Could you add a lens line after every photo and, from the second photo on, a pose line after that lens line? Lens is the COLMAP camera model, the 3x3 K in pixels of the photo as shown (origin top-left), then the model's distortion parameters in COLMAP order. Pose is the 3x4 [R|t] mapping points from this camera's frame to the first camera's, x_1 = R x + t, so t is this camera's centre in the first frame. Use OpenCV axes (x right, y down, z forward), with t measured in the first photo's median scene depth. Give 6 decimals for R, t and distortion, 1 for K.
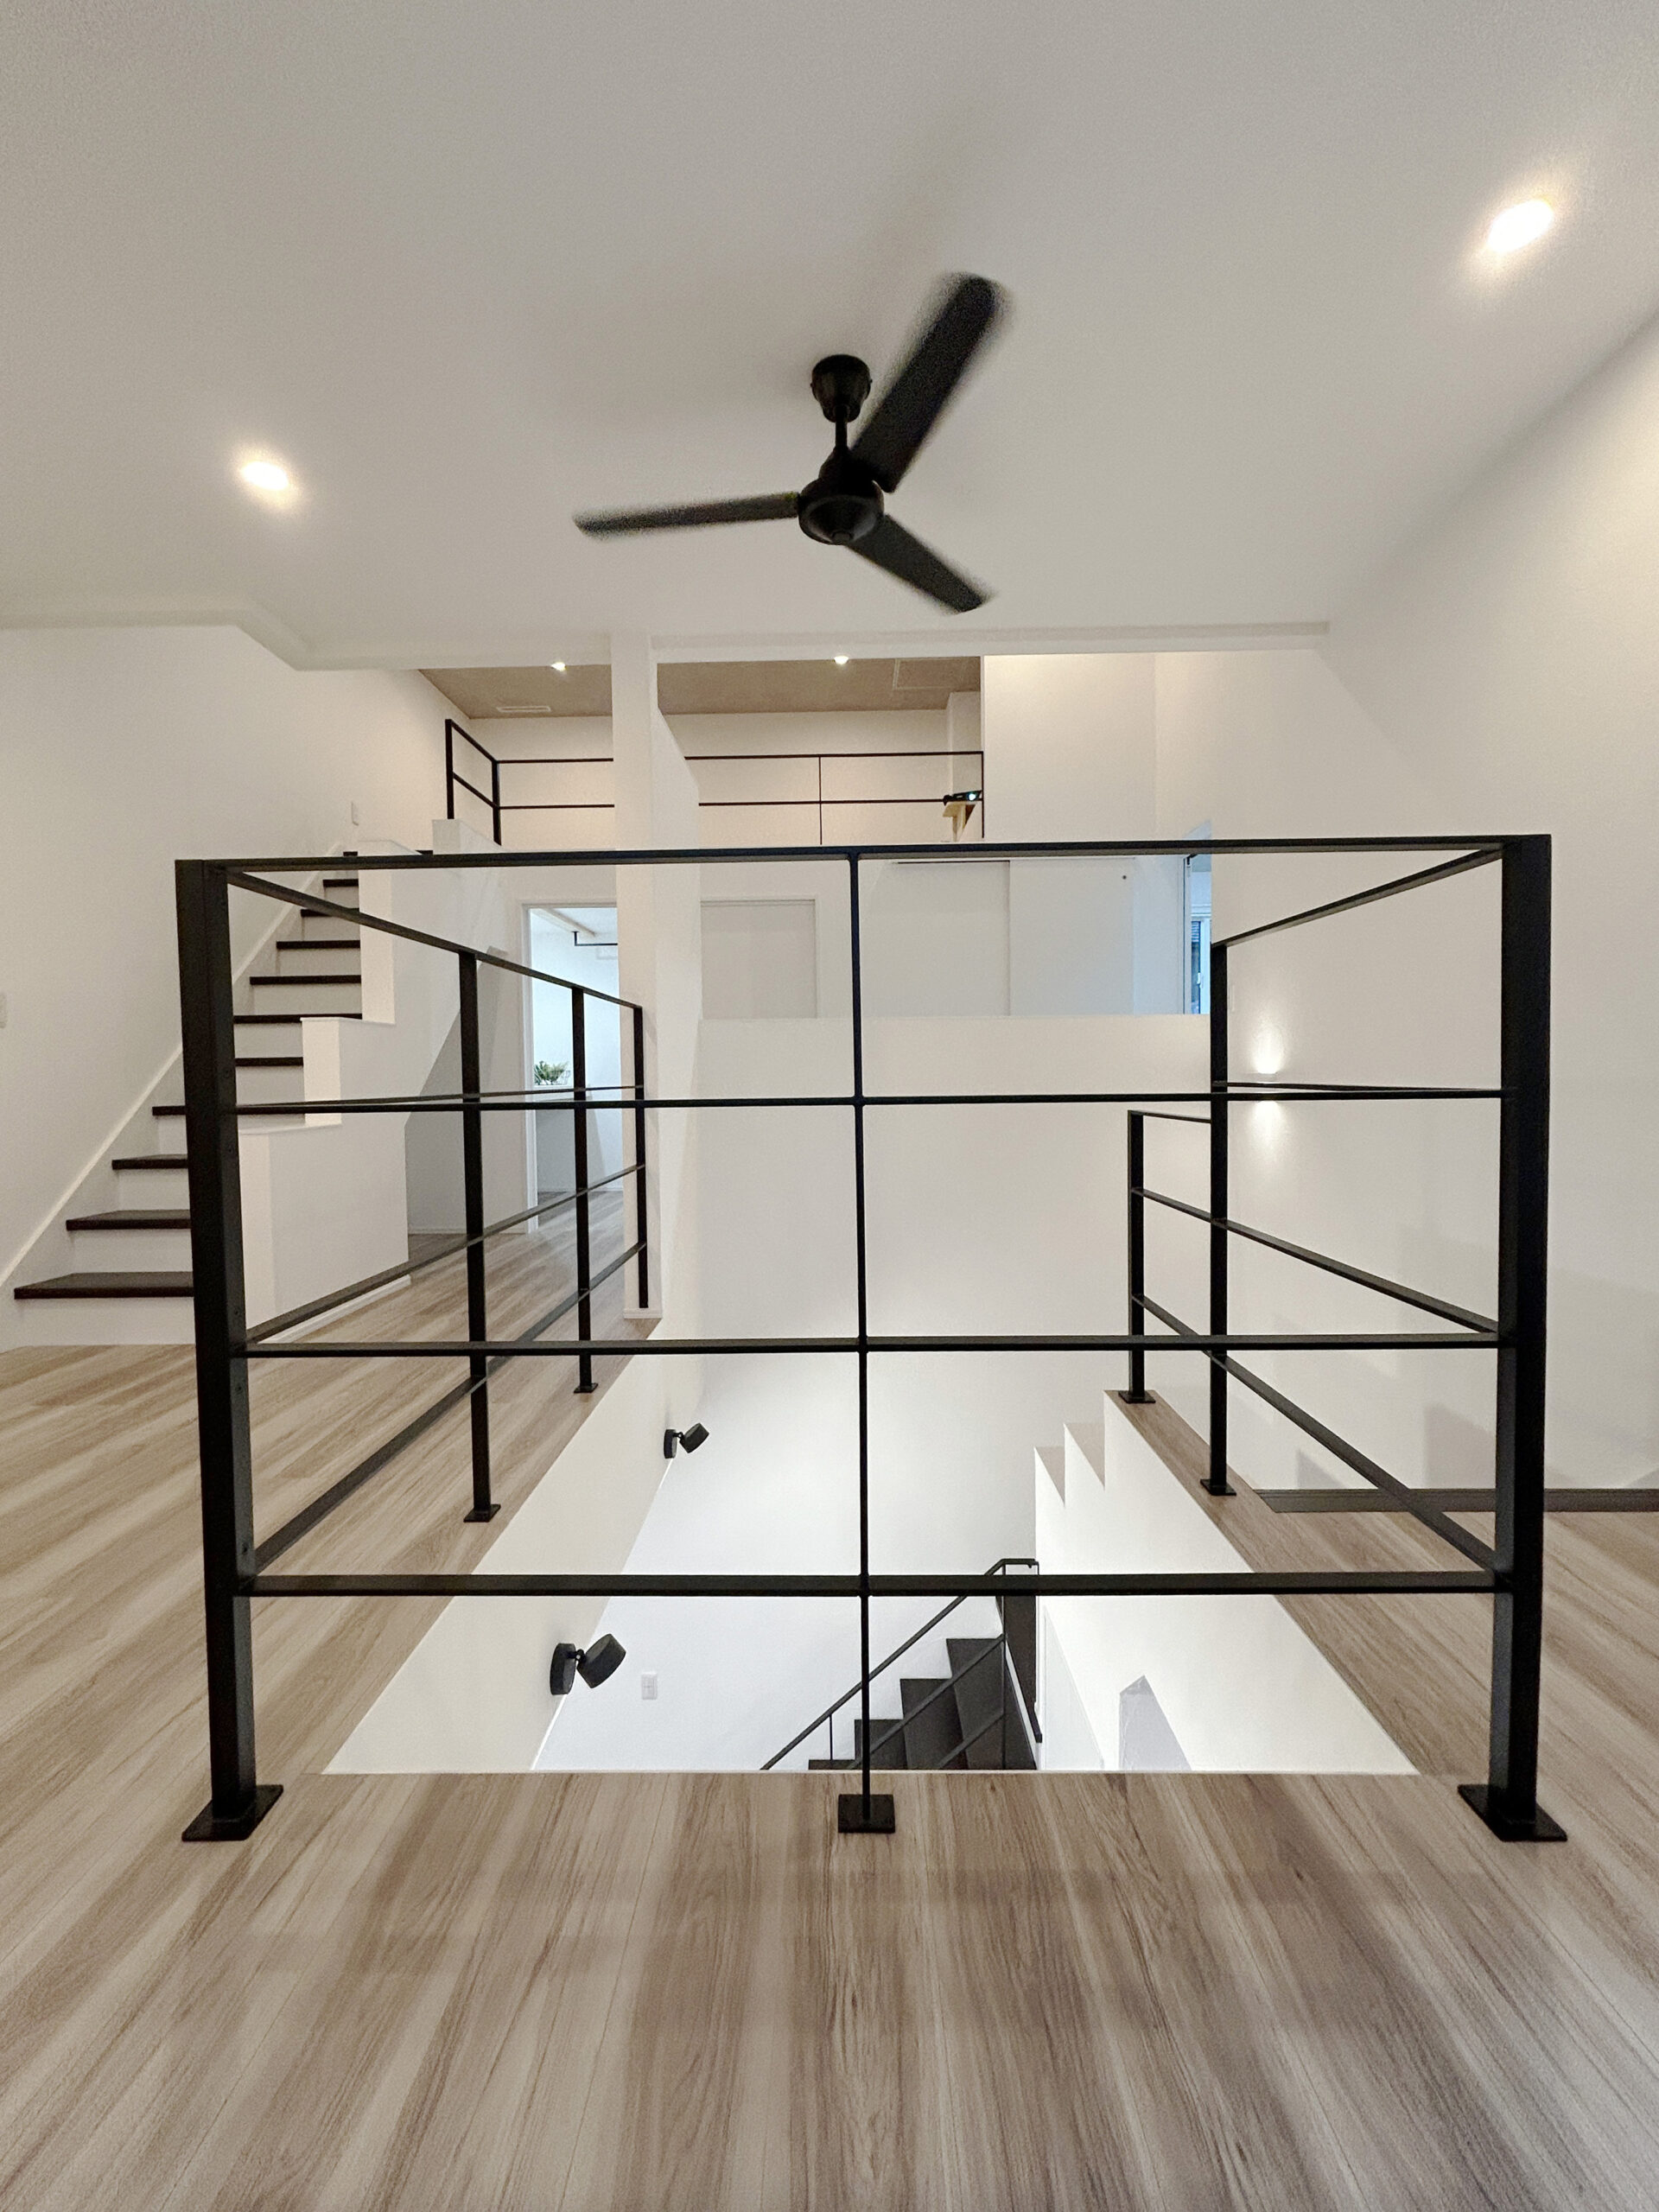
lens RADIAL K [[906.3, 0, 832.2], [0, 906.3, 1116.6], [0, 0, 1]] dist [-0.001417, -0.000221]
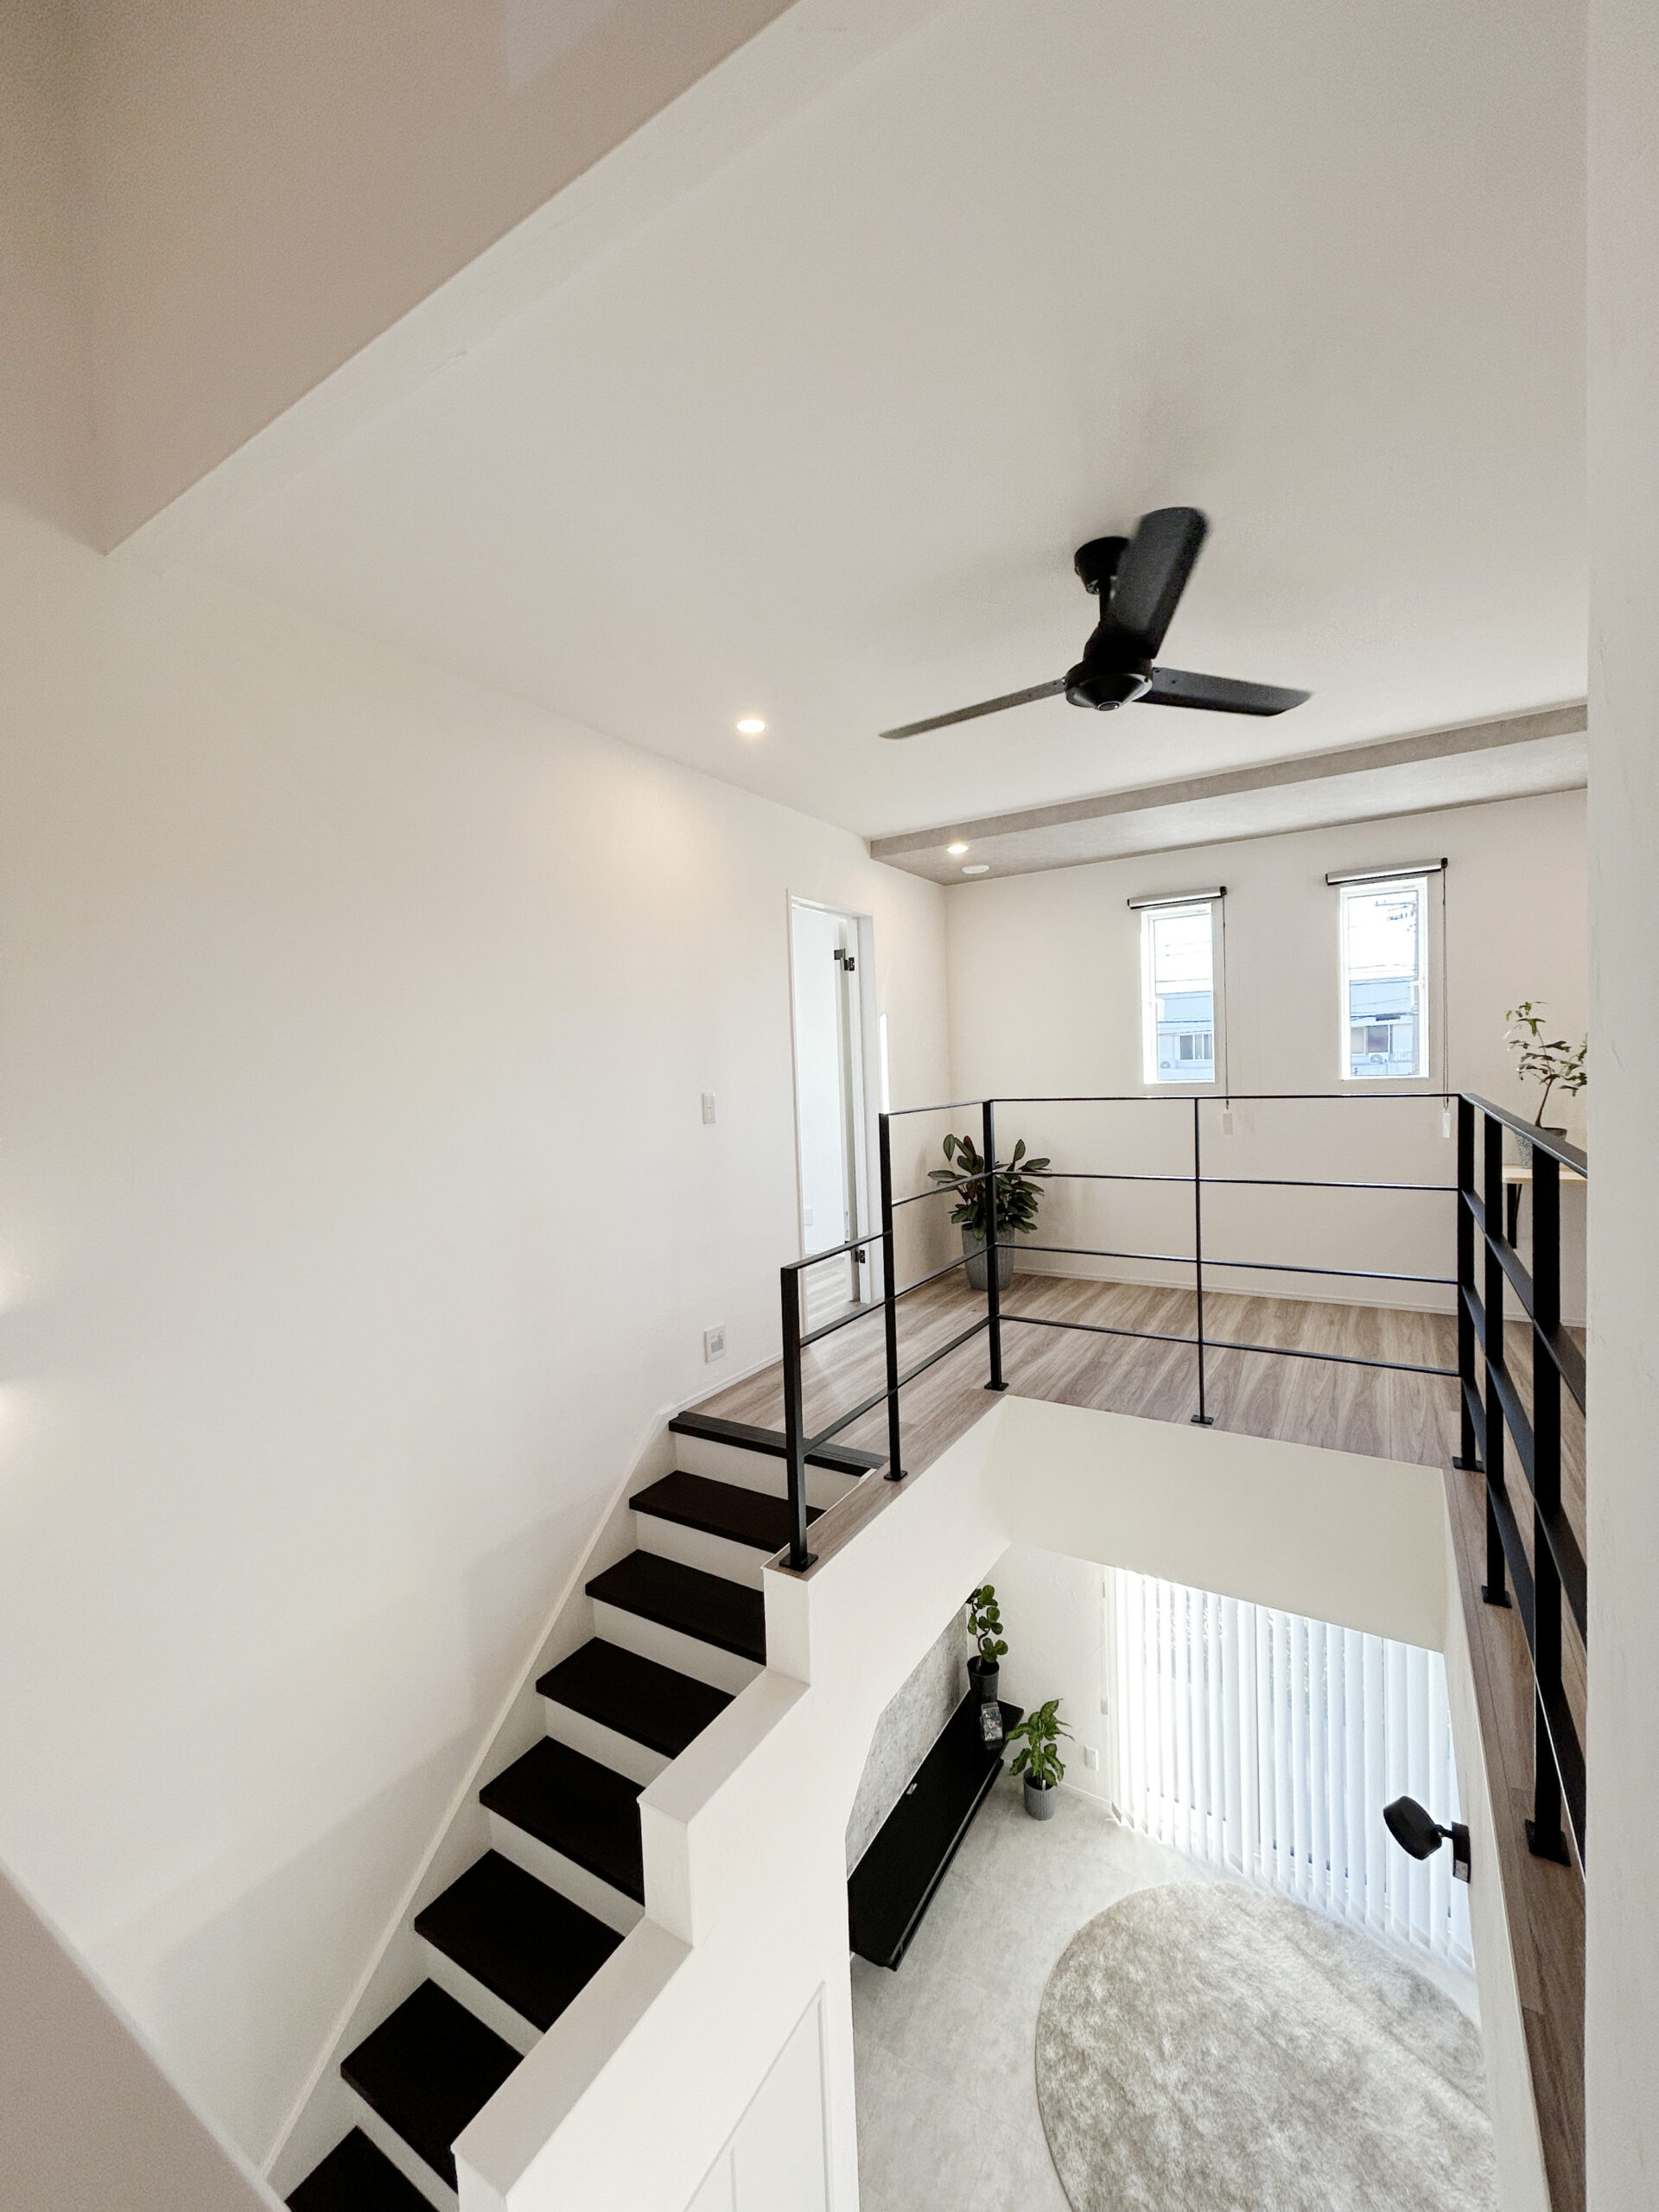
lens RADIAL K [[891.9, 0, 829.5], [0, 891.9, 1106.0], [0, 0, 1]] dist [0.001830, 0.000050]
pose [[-0.858004, 0.017199, 0.513355, -0.227752], [0.062671, 0.995477, 0.071395, -0.281774], [-0.509805, 0.093429, -0.855202, 2.111035]]
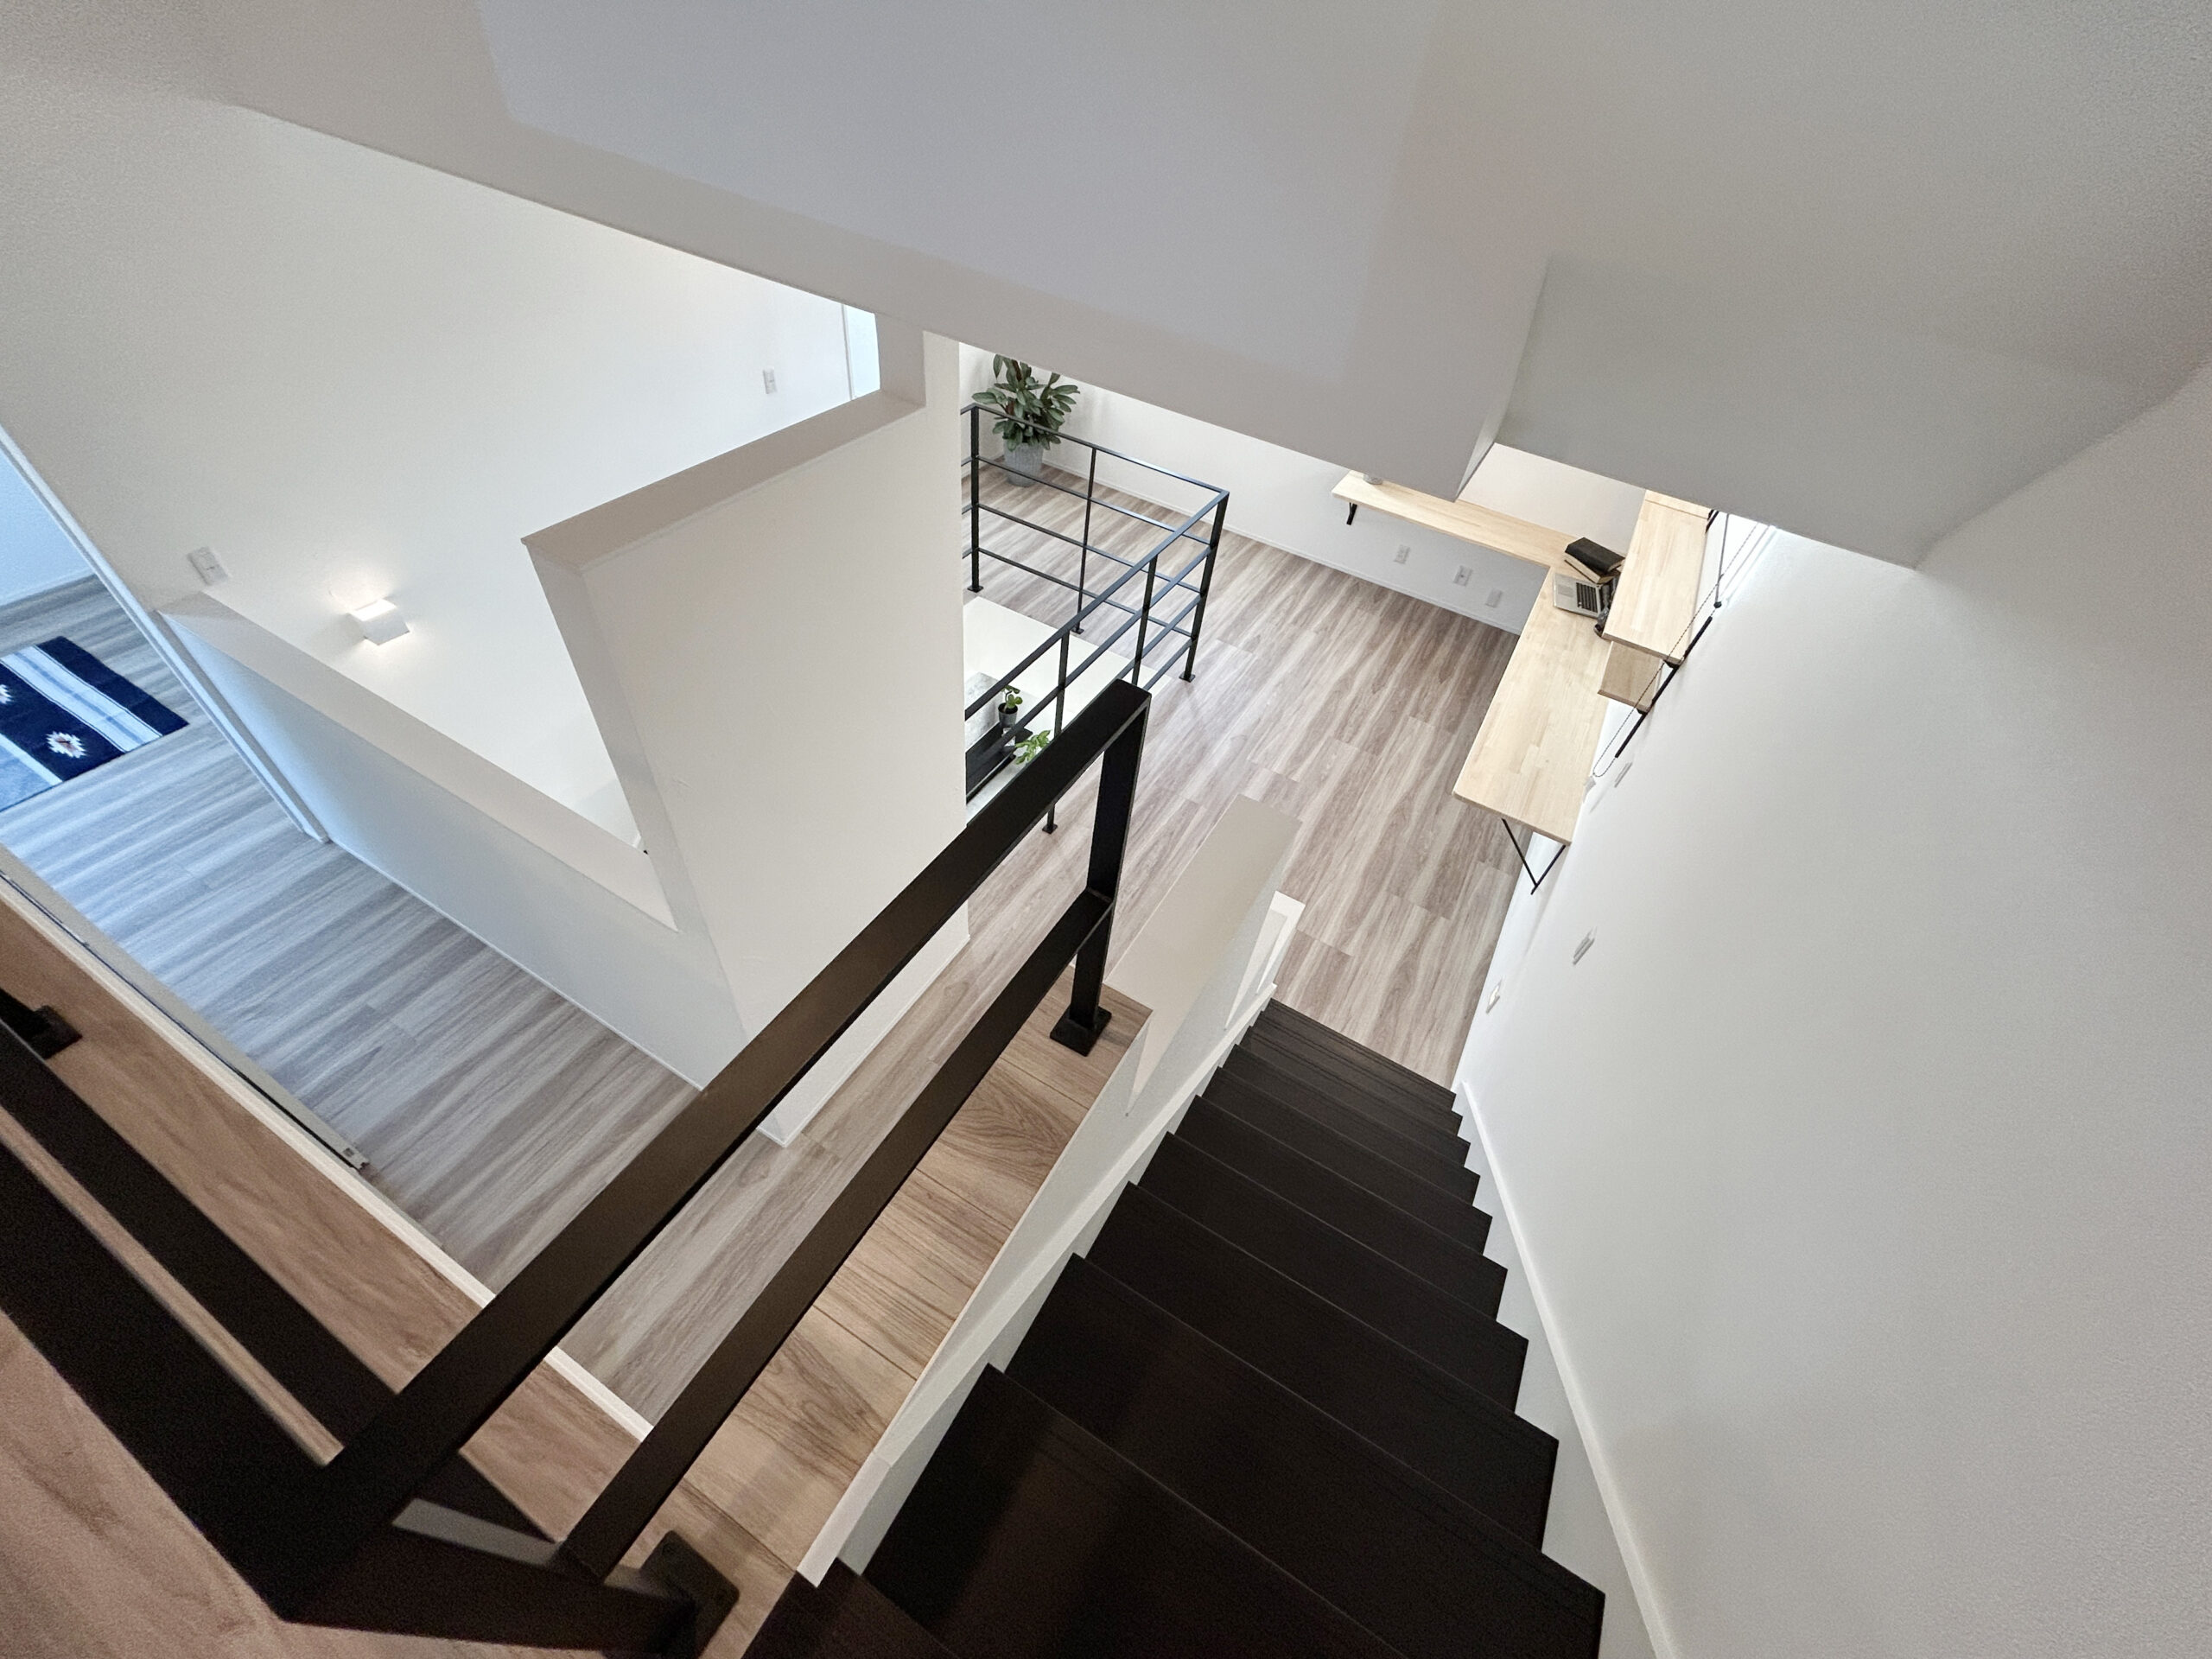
lens RADIAL K [[891.9, 0, 1108.5], [0, 891.9, 832.1], [0, 0, 1]] dist [0.001830, 0.000050]
pose [[-0.874187, -0.402232, 0.272041, -1.037765], [-0.079530, 0.671261, 0.736942, -1.174639], [-0.479032, 0.622590, -0.618797, 2.519198]]
